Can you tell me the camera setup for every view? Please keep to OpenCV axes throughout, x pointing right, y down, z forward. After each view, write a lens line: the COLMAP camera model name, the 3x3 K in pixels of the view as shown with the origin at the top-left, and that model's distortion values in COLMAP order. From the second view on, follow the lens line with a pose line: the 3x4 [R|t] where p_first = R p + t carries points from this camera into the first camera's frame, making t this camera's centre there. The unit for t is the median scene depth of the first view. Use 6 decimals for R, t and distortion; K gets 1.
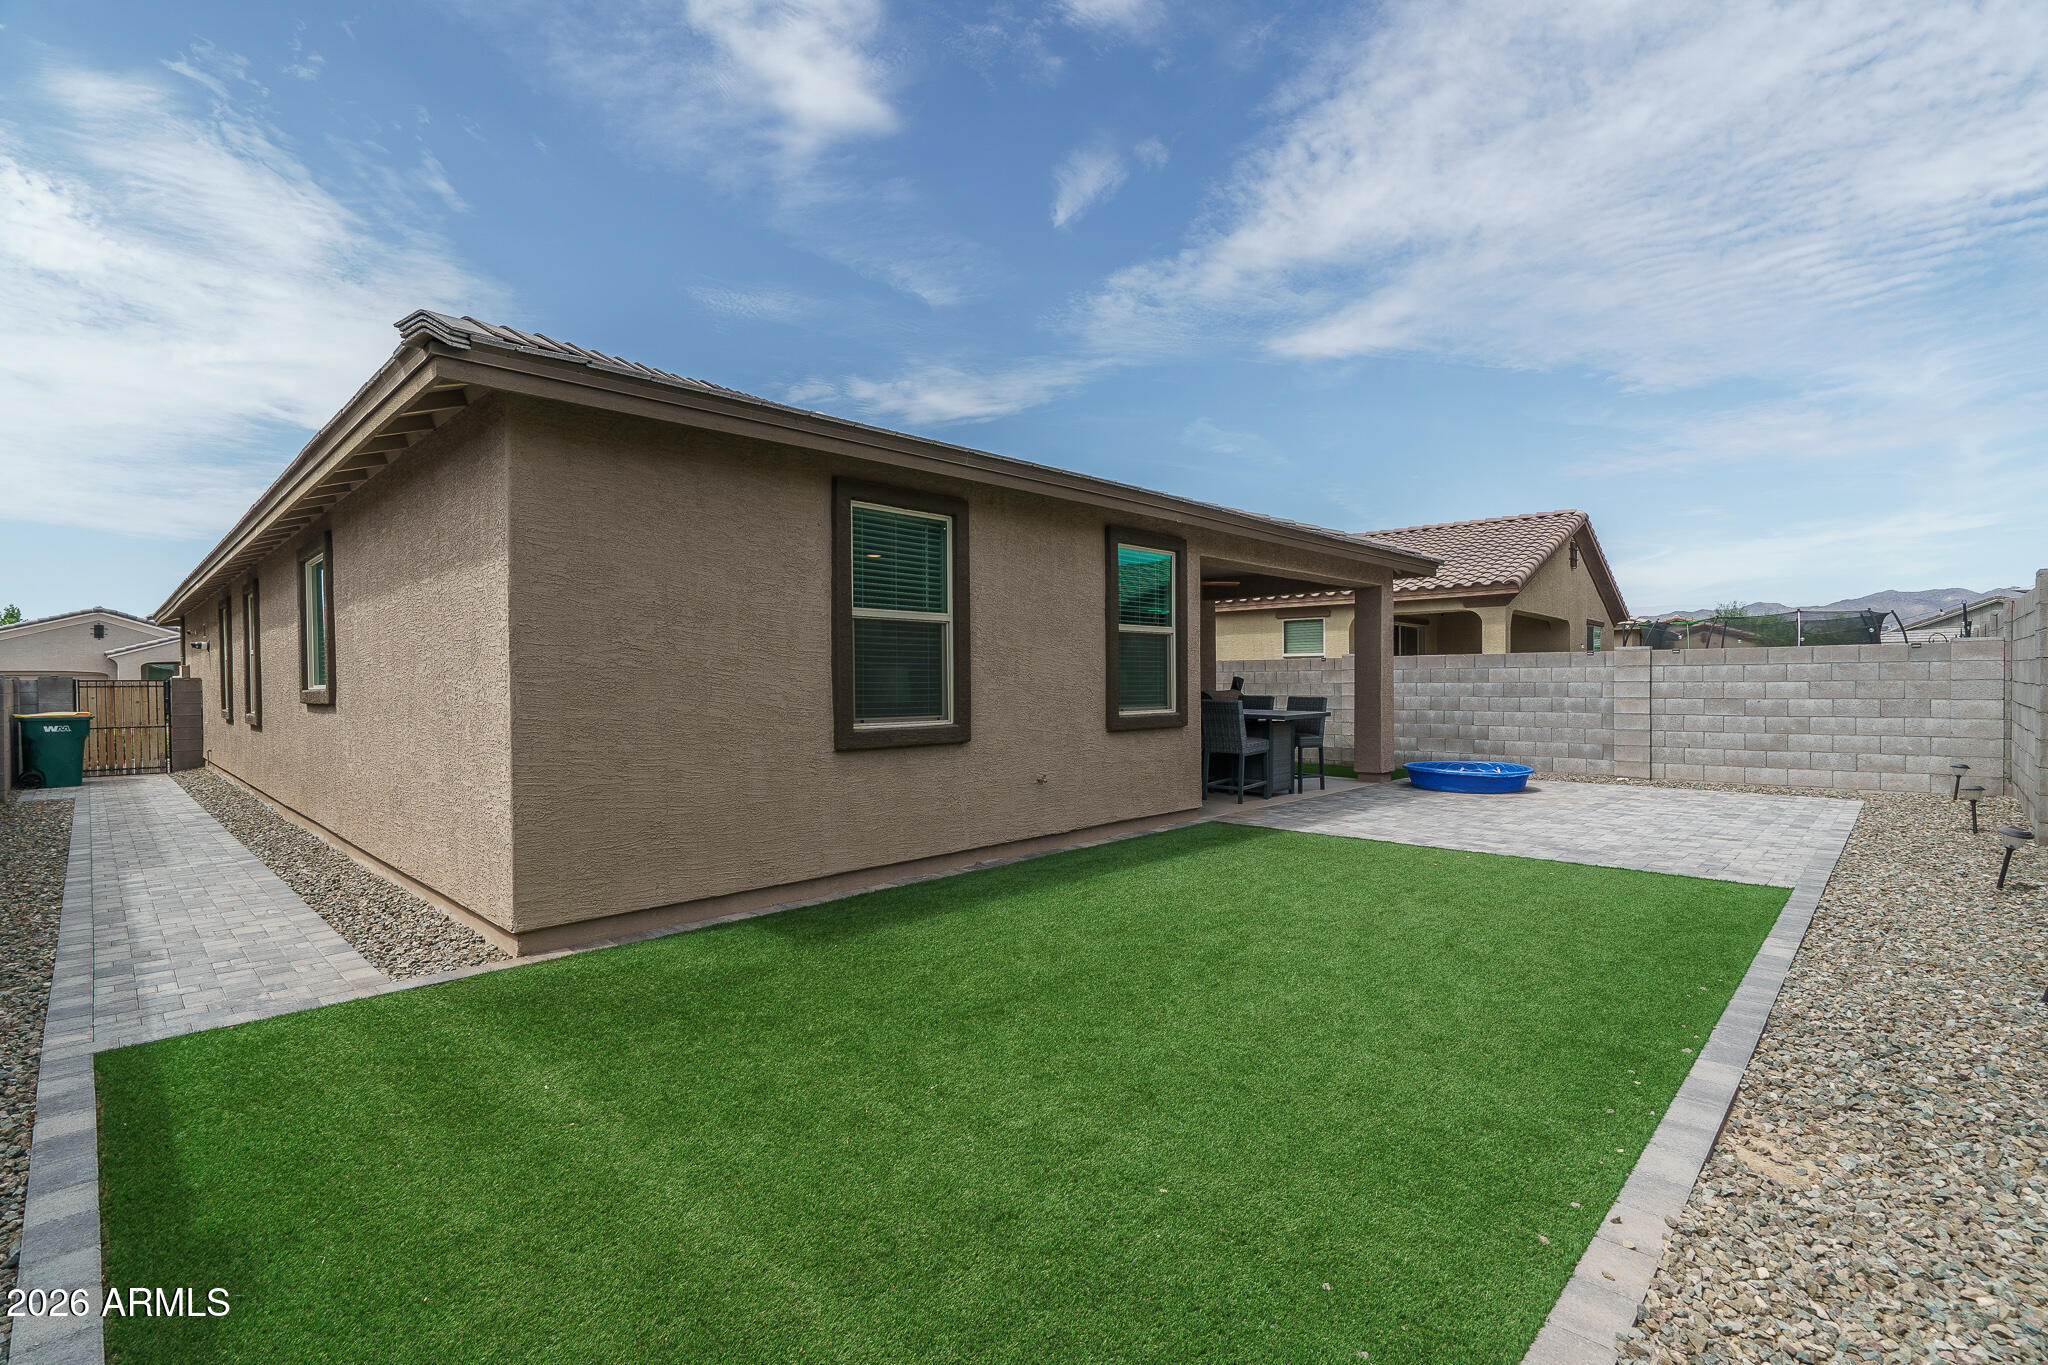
lens RADIAL K [[918.1, 0, 1024.0], [0, 918.1, 682.5], [0, 0, 1]] dist [-0.000559, 0.000571]
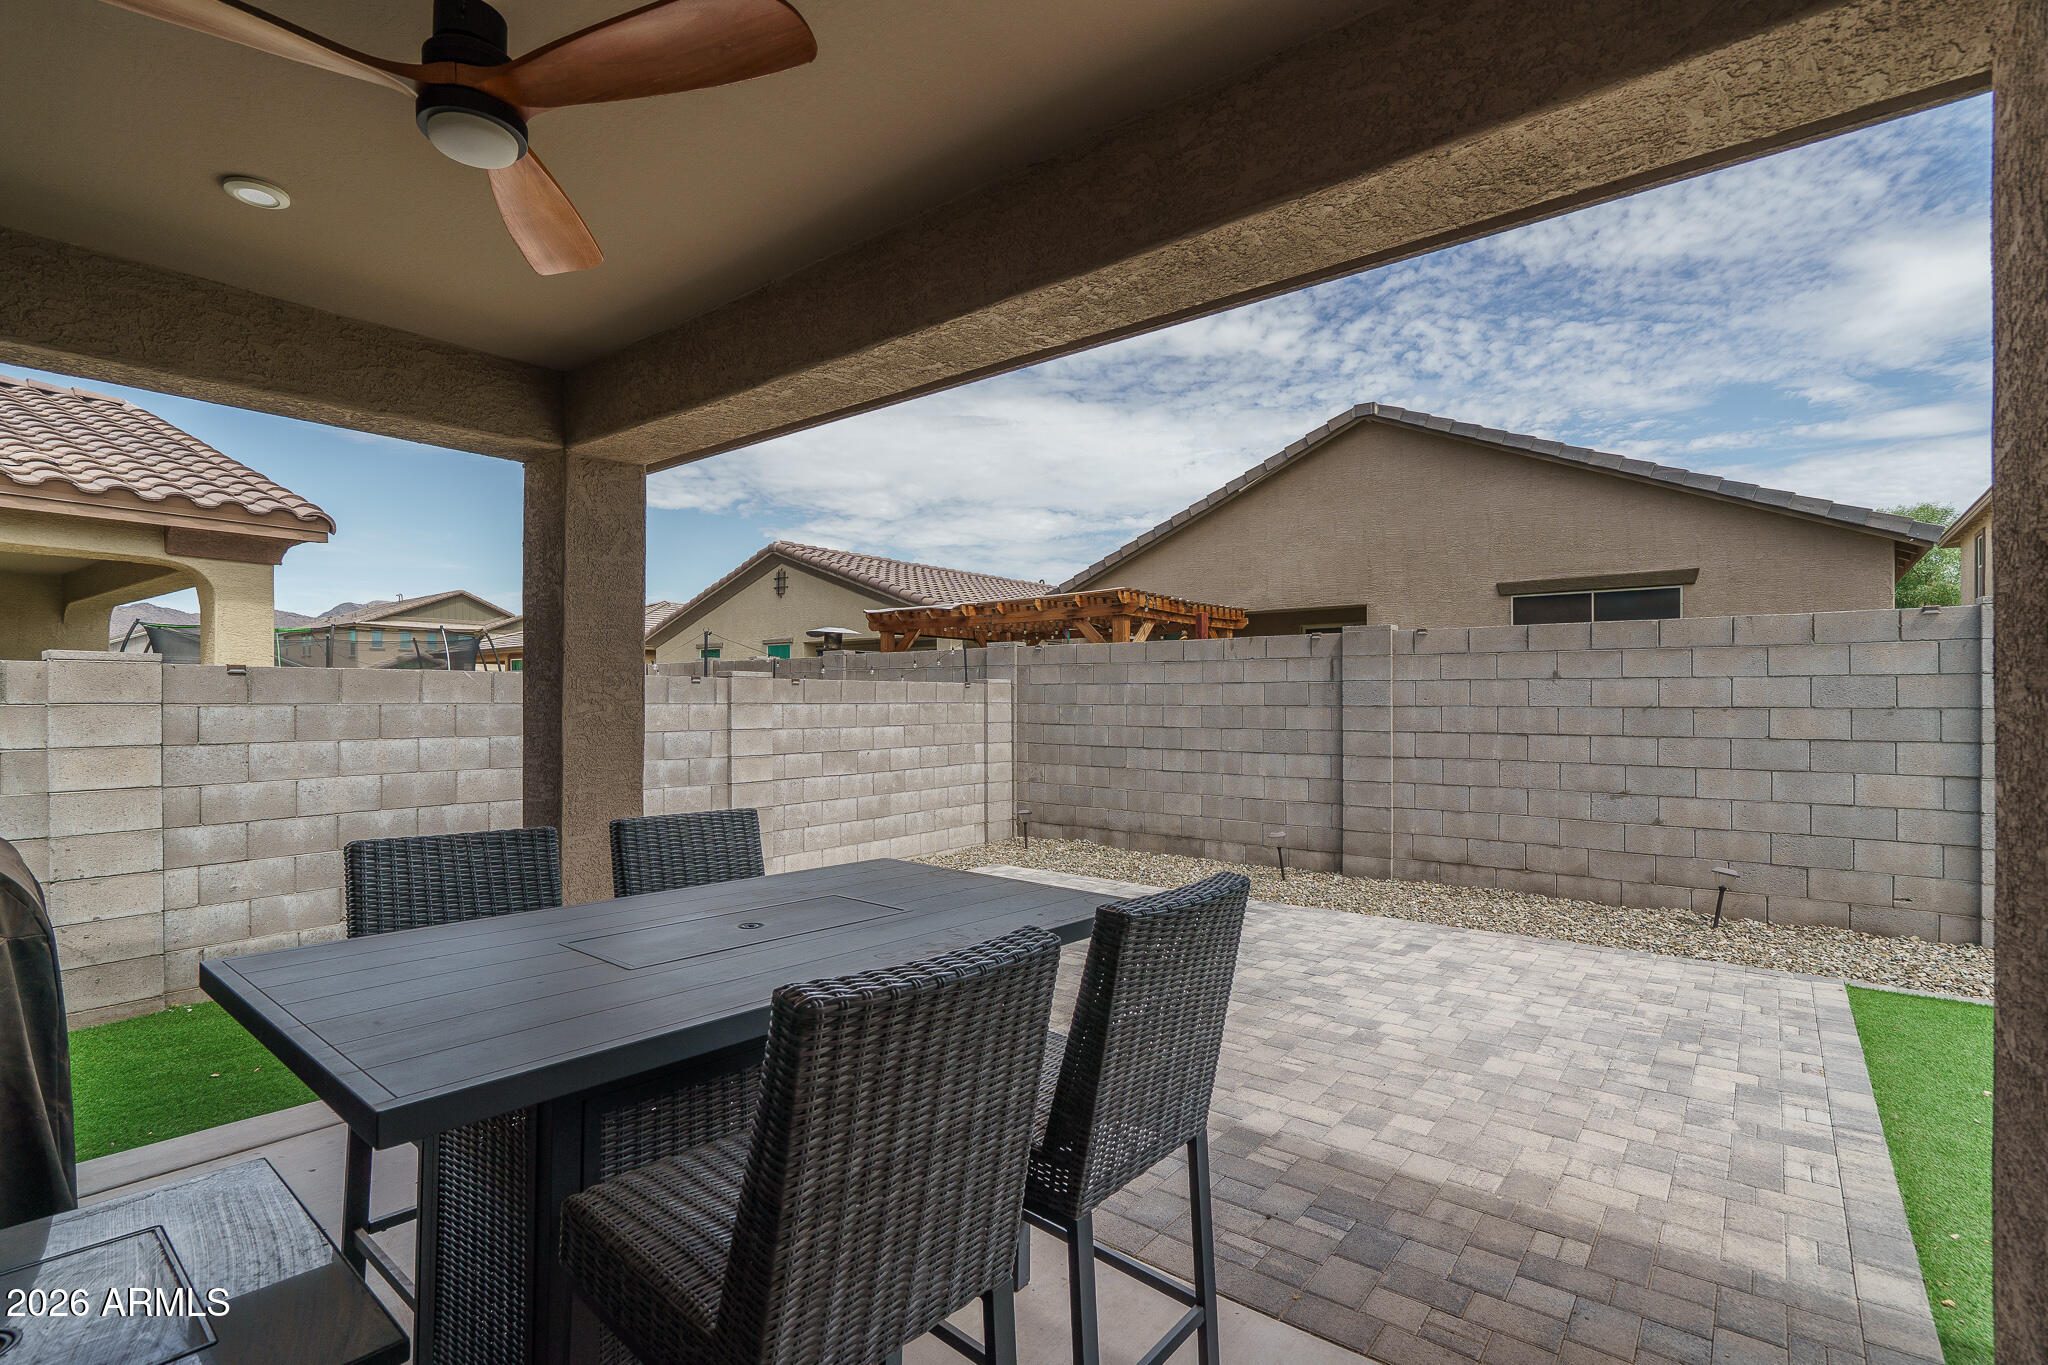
lens RADIAL K [[945.9, 0, 1020.0], [0, 945.9, 708.2], [0, 0, 1]] dist [0.001220, 0.000083]
pose [[-0.091405, 0.001225, 0.995813, 0.025070], [0.002098, 0.999997, -0.001038, -0.015277], [-0.995812, 0.001995, -0.091407, 0.970961]]
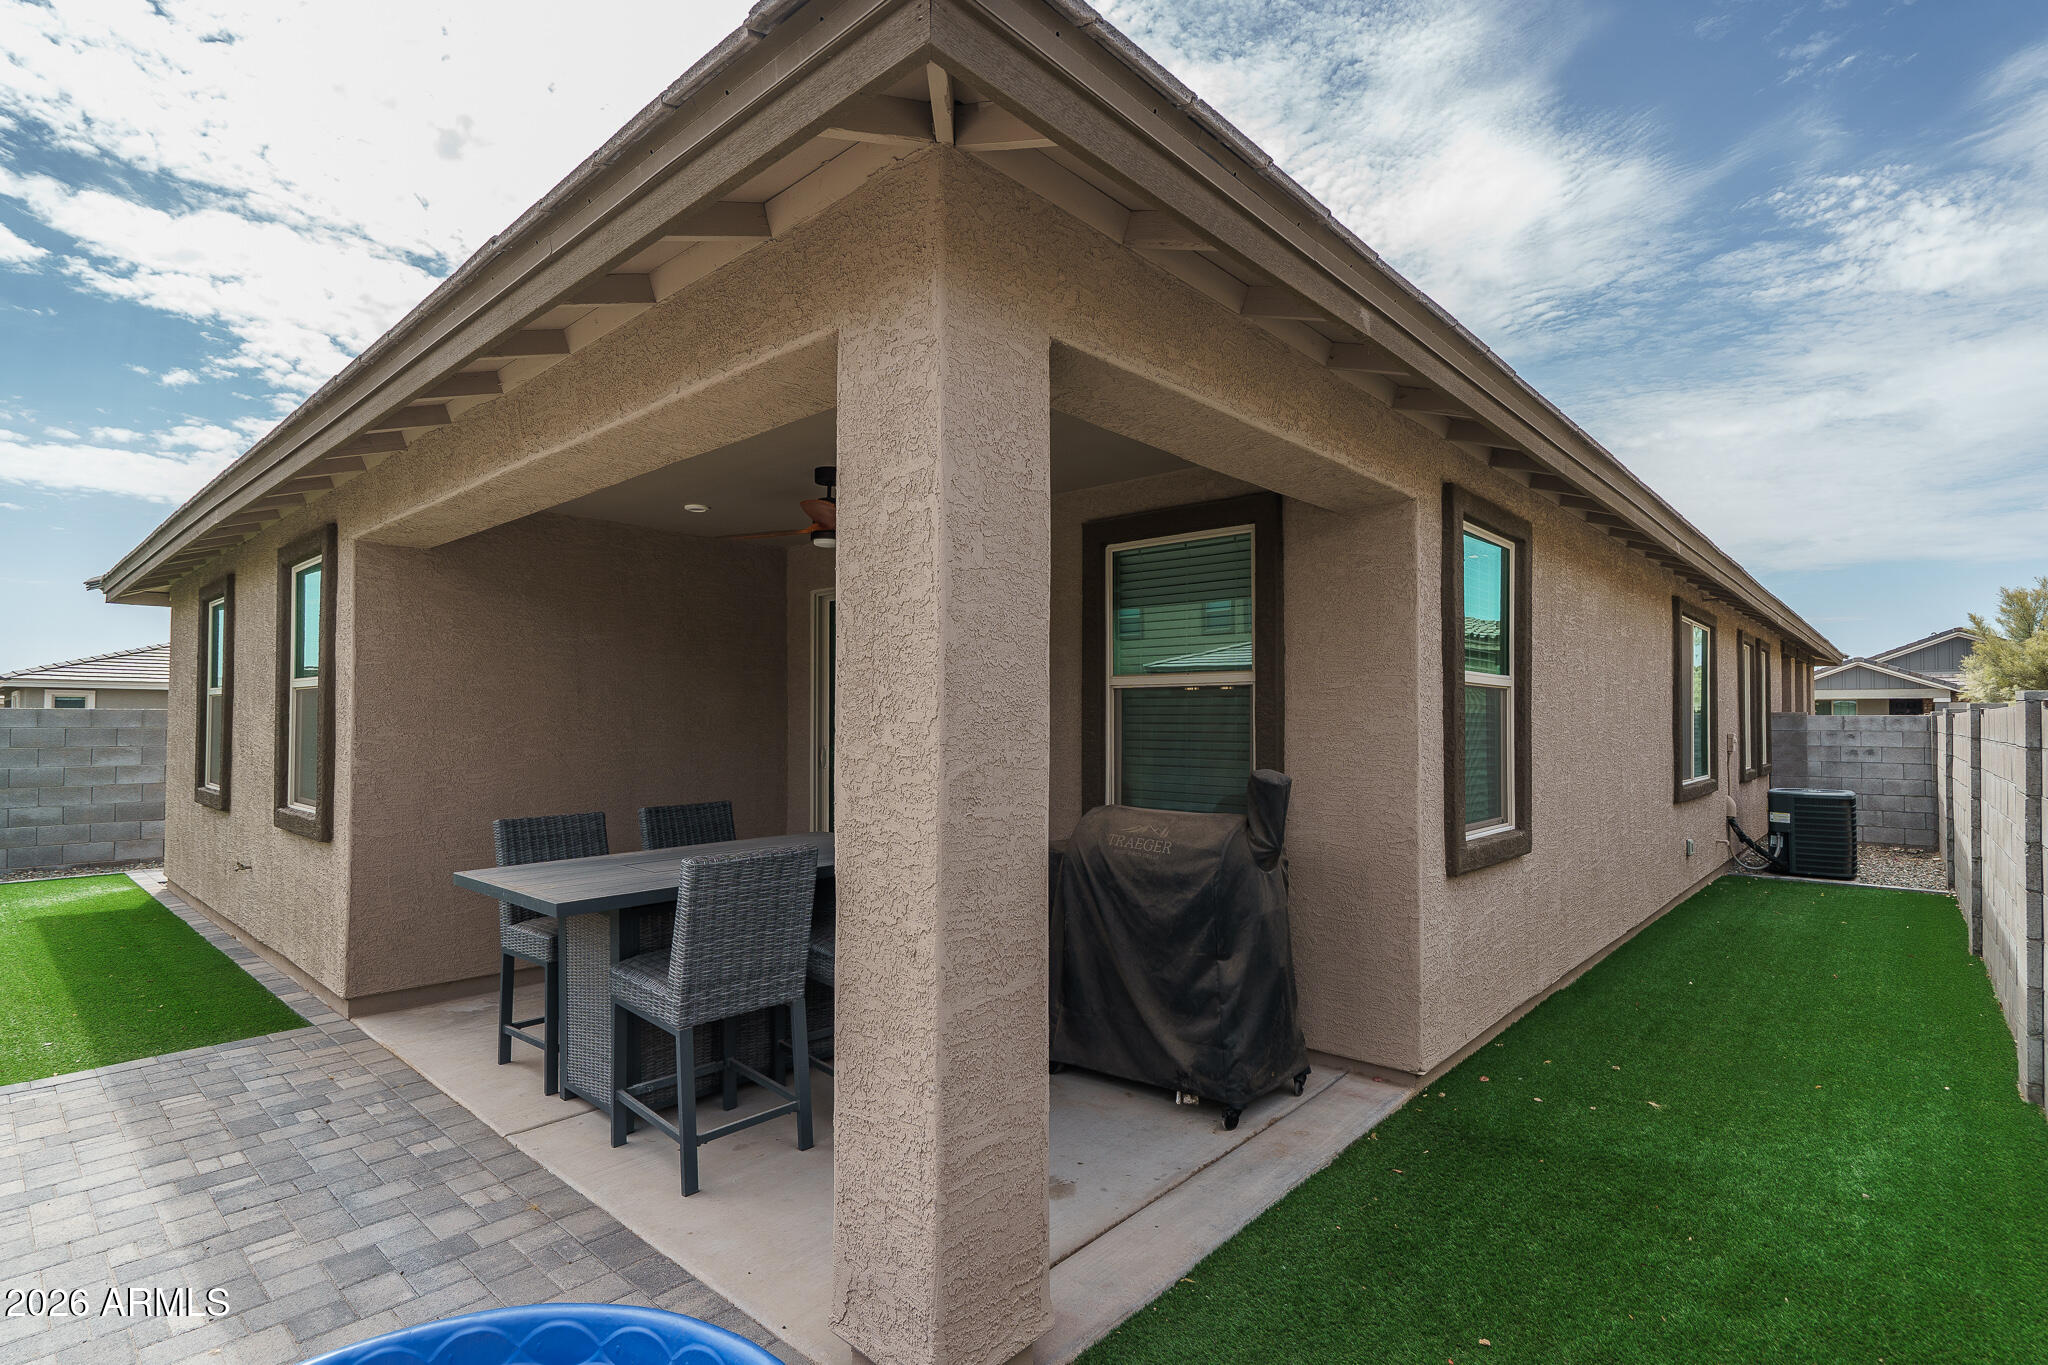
lens RADIAL K [[970.4, 0, 1022.3], [0, 970.4, 698.6], [0, 0, 1]] dist [-0.000173, 0.000635]
pose [[0.031965, -0.016645, -0.999350, 0.643493], [-0.006445, 0.999837, -0.016860, -0.028726], [0.999468, 0.006980, 0.031852, 1.123626]]
